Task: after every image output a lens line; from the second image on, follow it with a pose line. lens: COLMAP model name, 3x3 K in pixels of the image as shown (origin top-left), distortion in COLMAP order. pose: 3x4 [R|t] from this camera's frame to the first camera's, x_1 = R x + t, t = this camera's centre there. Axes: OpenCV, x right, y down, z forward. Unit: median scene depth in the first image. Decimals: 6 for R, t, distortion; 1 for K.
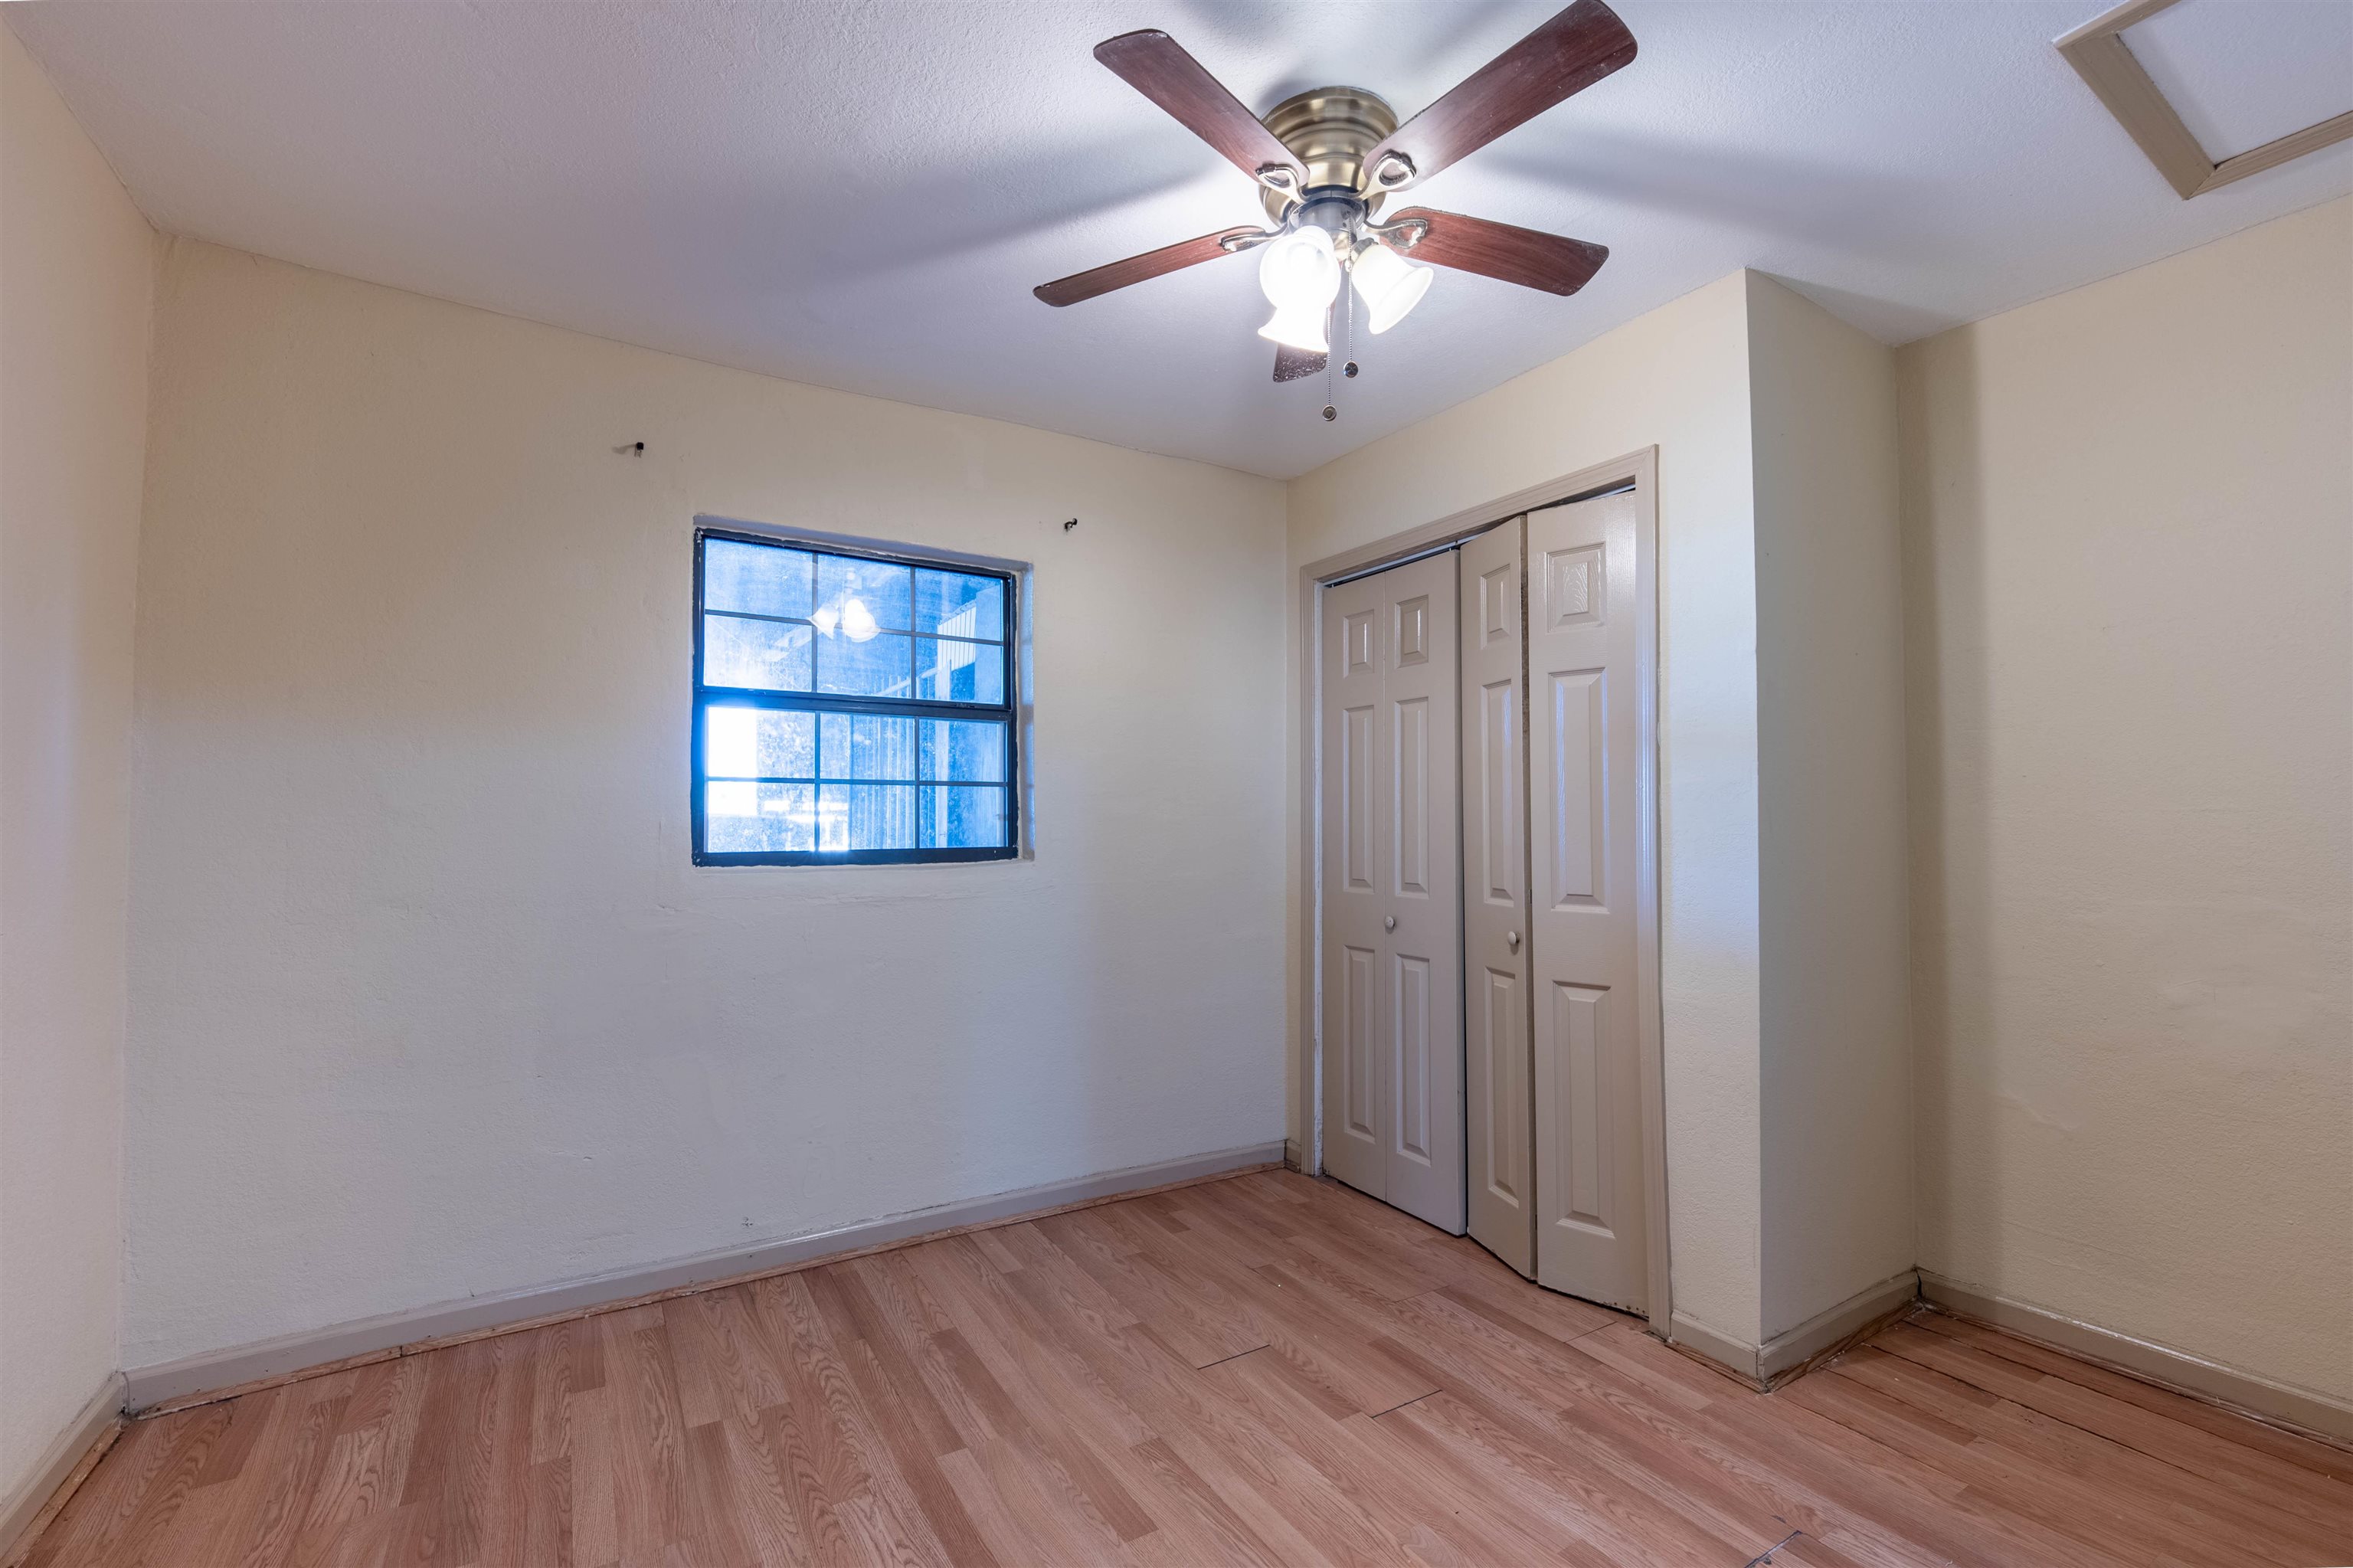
lens RADIAL K [[1016.7, 0, 1184.5], [0, 1016.7, 792.3], [0, 0, 1]] dist [0.037946, -0.027782]
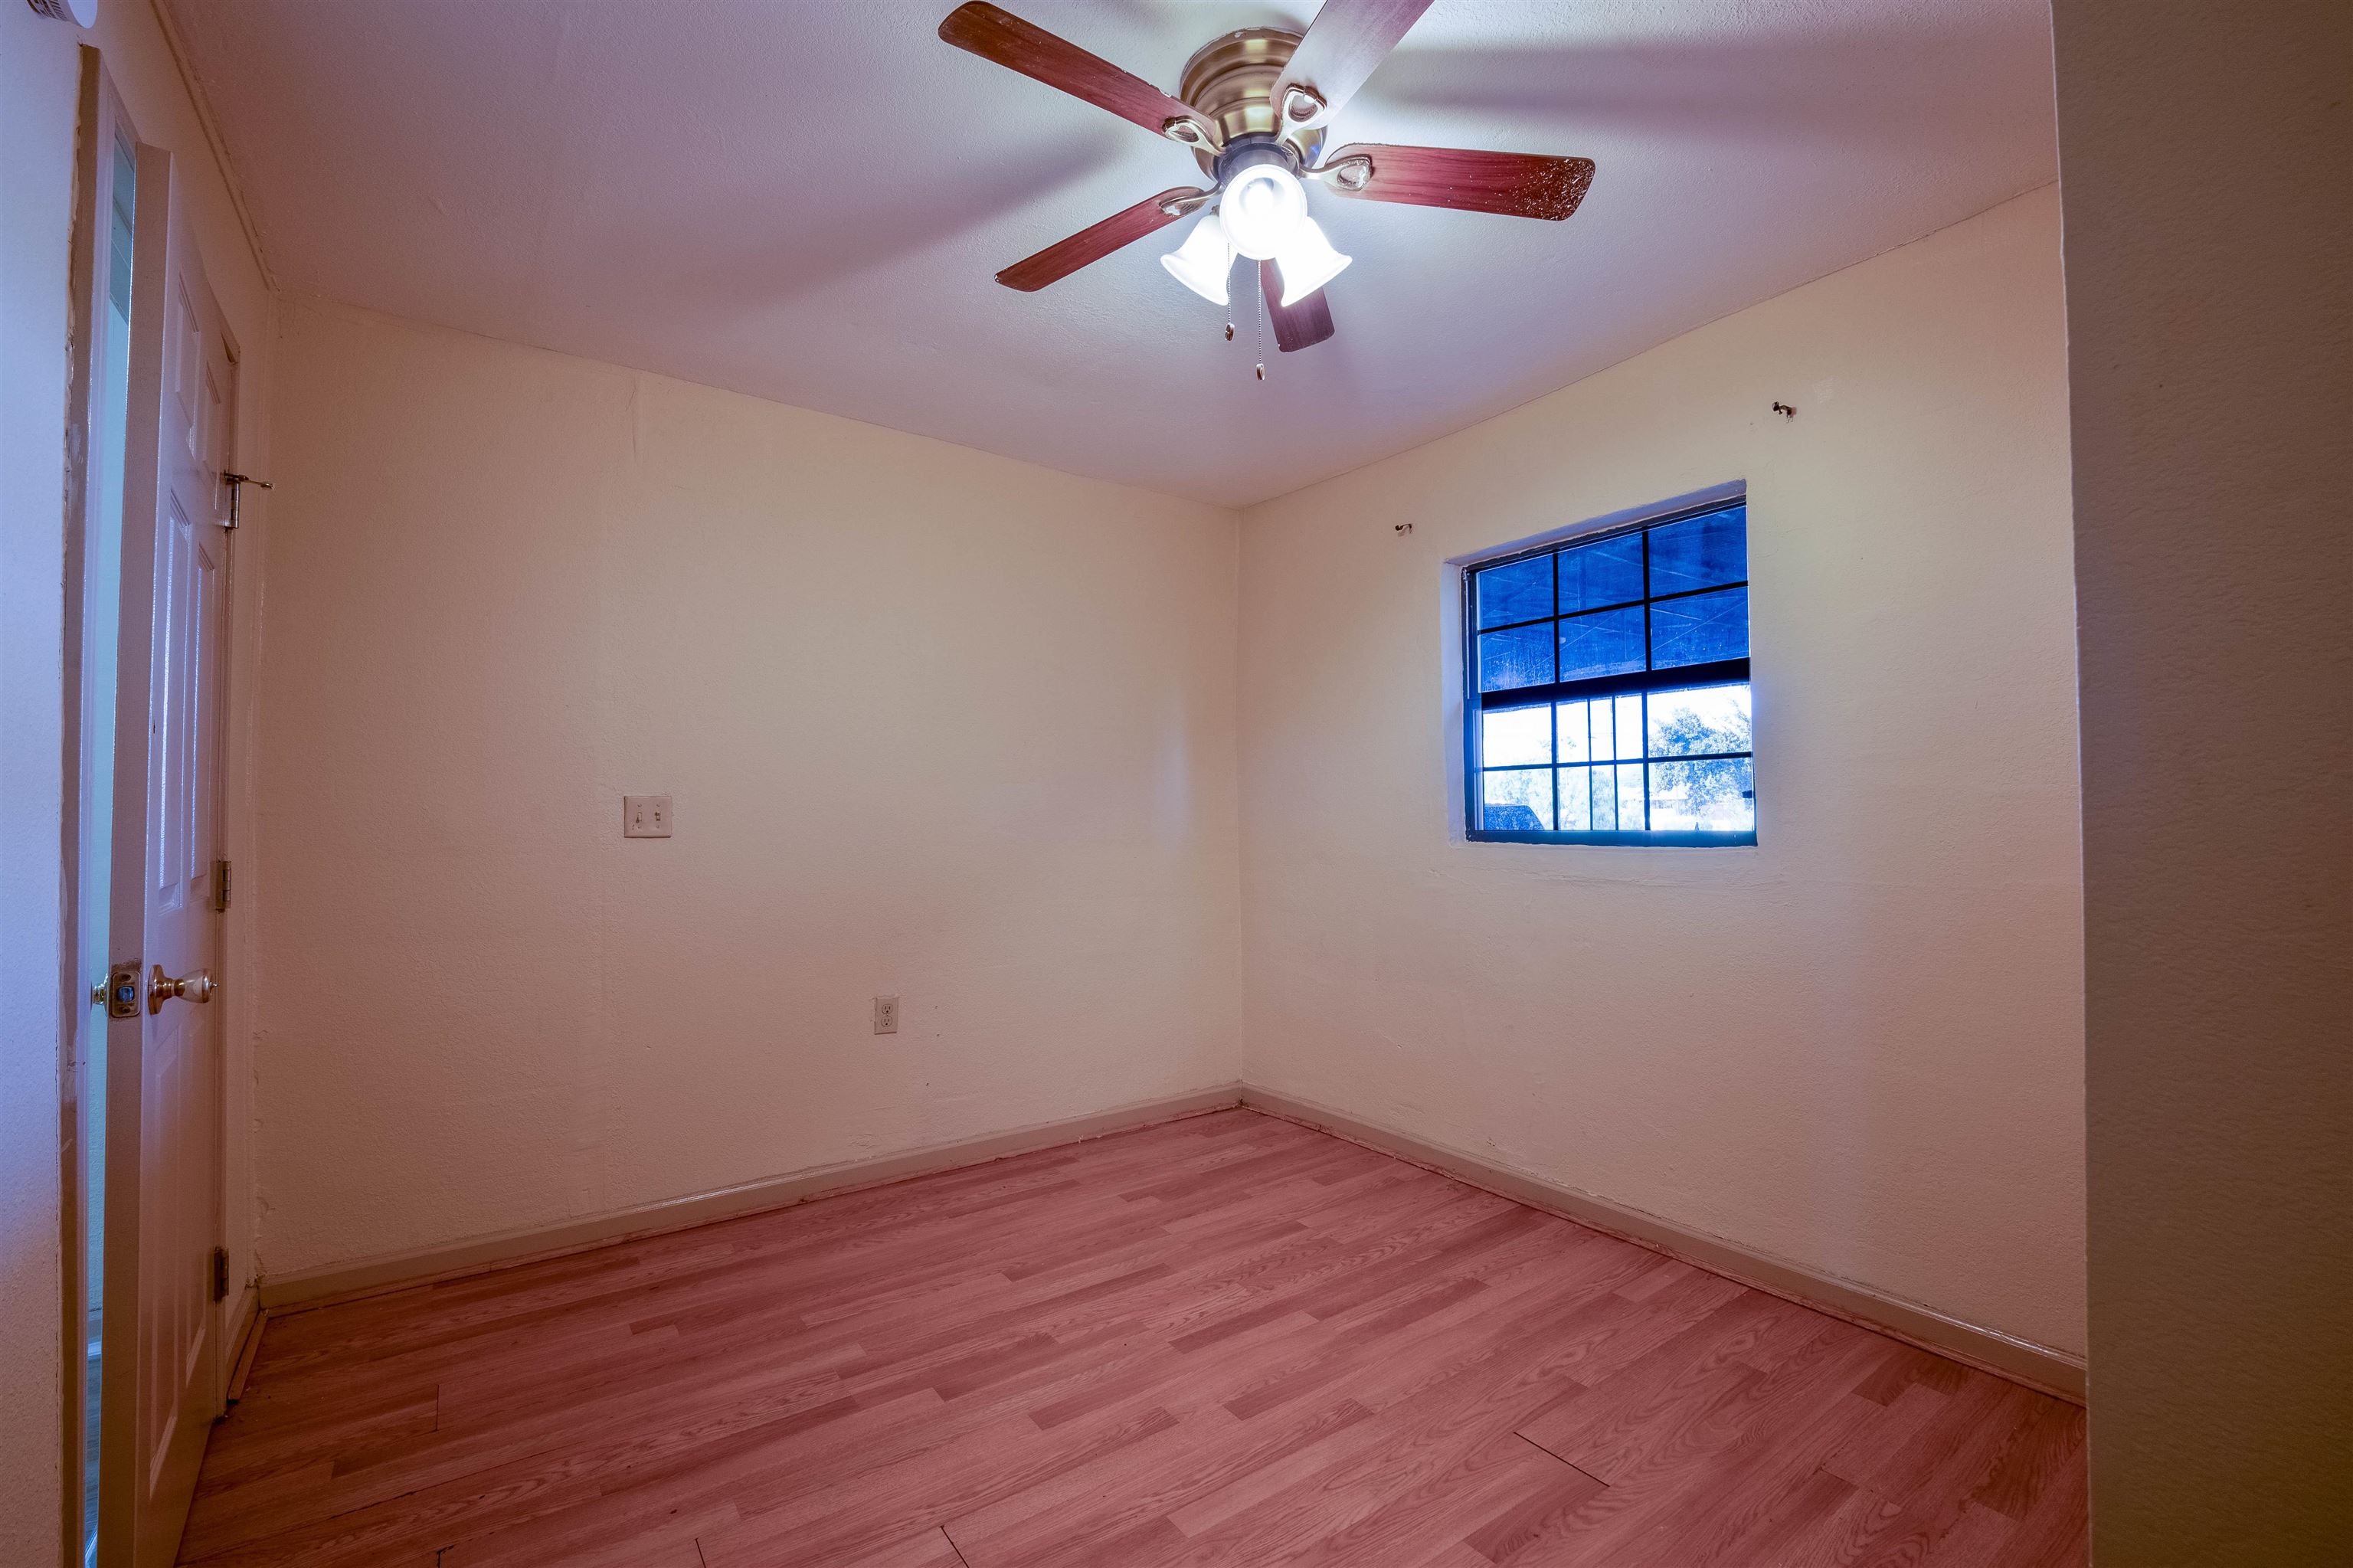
lens RADIAL K [[1016.7, 0, 1184.5], [0, 1016.7, 792.3], [0, 0, 1]] dist [0.037946, -0.027782]
pose [[0.062760, -0.026876, -0.997667, 0.836502], [0.043542, 0.998759, -0.024166, 0.030573], [0.997078, -0.041924, 0.063853, 0.659711]]
